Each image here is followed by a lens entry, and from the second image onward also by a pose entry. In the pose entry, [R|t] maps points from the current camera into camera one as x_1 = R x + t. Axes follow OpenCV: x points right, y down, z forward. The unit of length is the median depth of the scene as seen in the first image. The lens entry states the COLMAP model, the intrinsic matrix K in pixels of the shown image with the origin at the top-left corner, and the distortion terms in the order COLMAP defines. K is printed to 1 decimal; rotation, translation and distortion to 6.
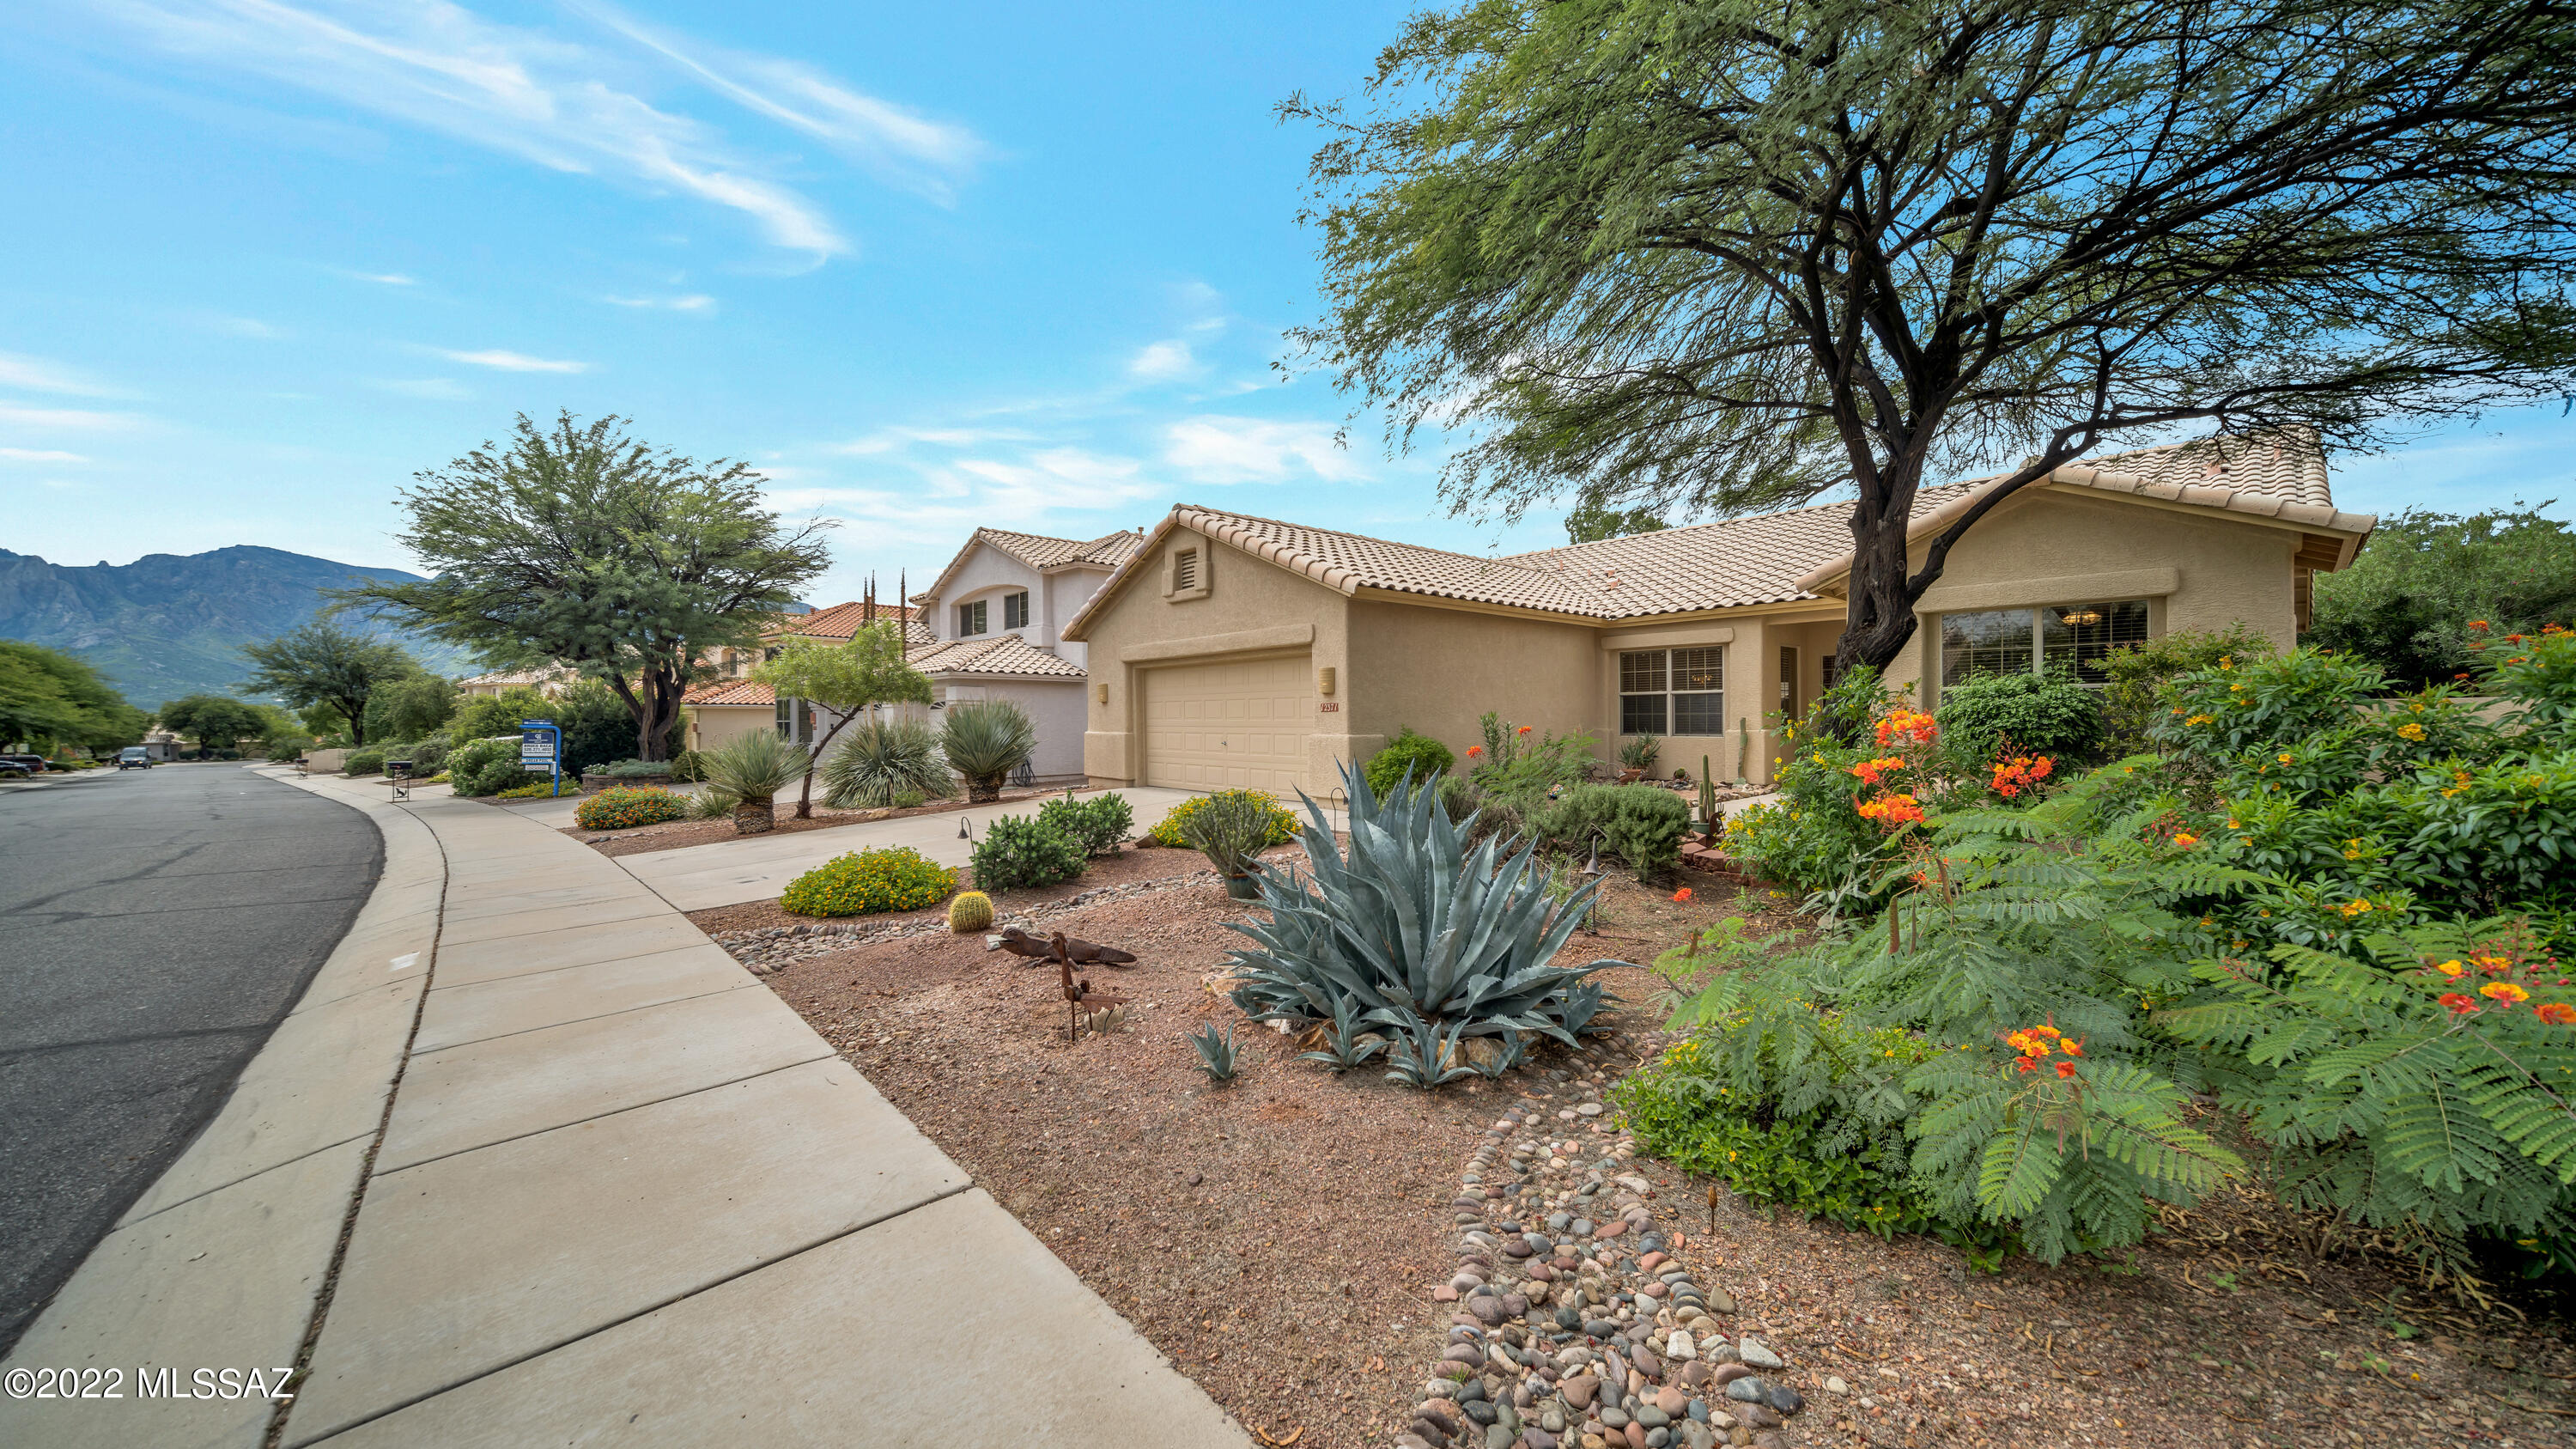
lens RADIAL K [[1014.7, 0, 1277.2], [0, 1014.7, 716.3], [0, 0, 1]] dist [-0.037478, 0.013667]
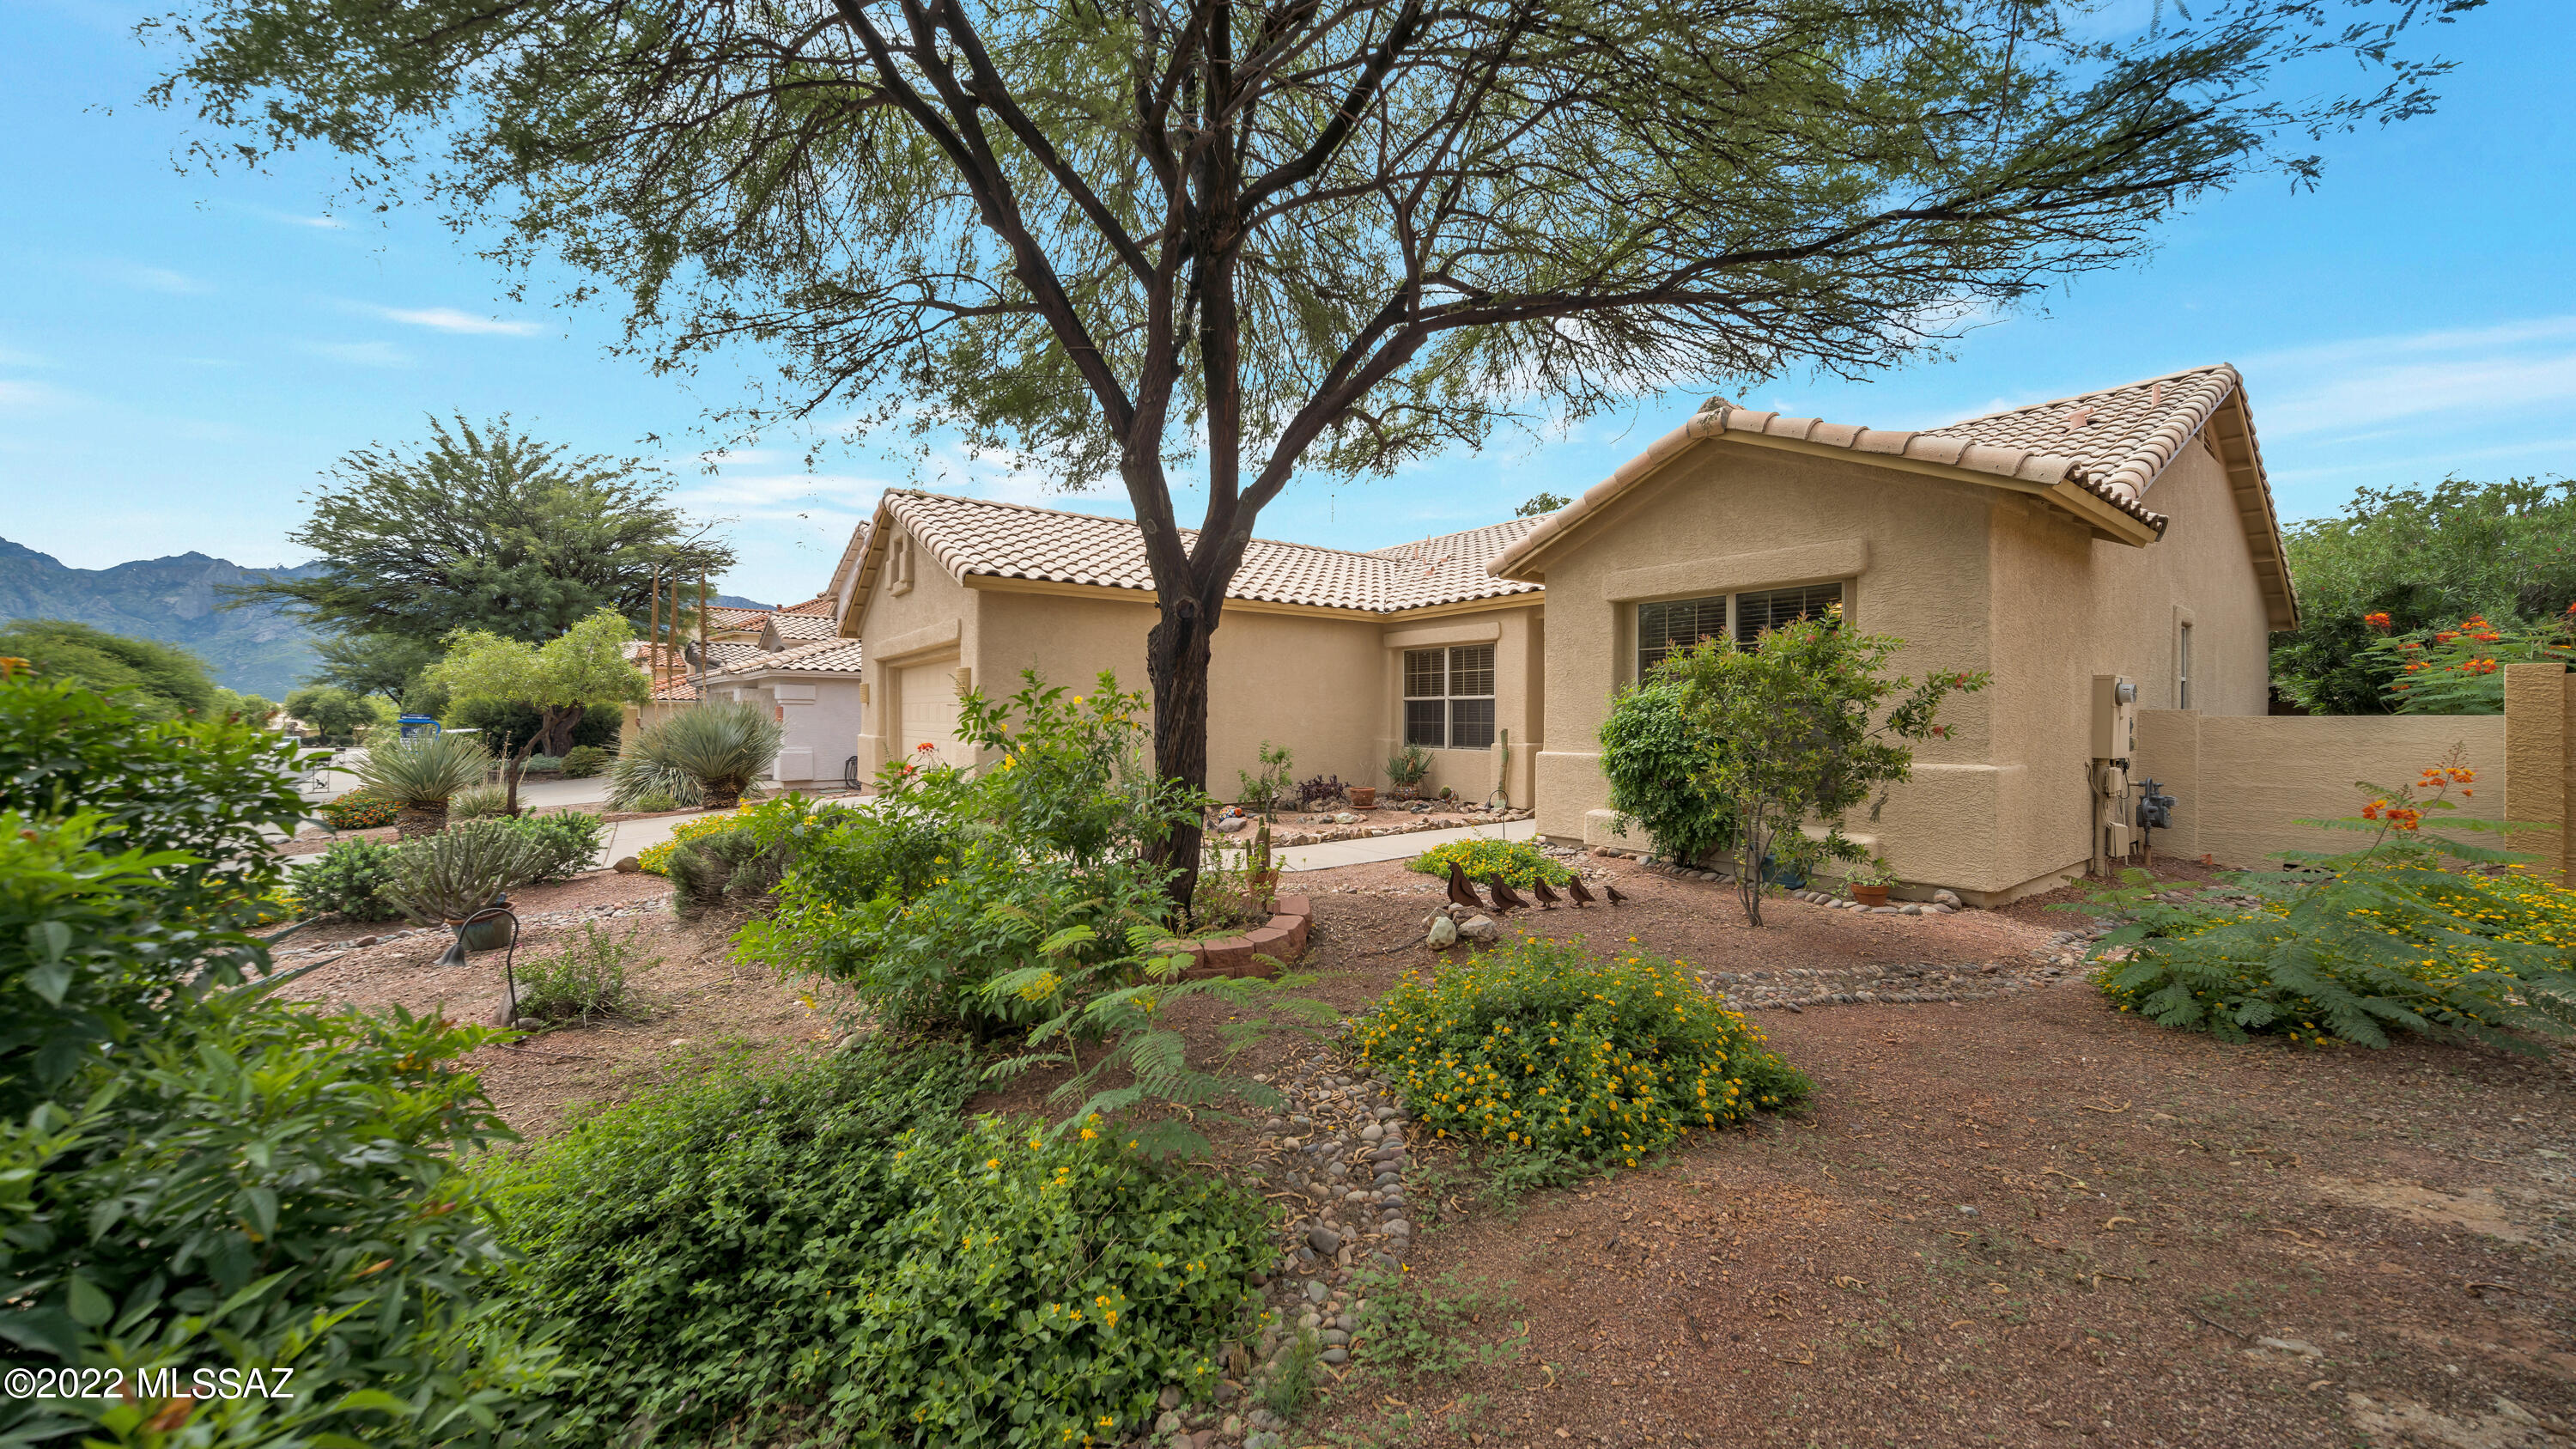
lens RADIAL K [[1014.7, 0, 1277.2], [0, 1014.7, 716.3], [0, 0, 1]] dist [-0.037478, 0.013667]
pose [[0.995285, 0.010151, -0.096459, 0.315316], [-0.009929, 0.999947, 0.002774, -0.008388], [0.096482, -0.001803, 0.995333, 0.119582]]
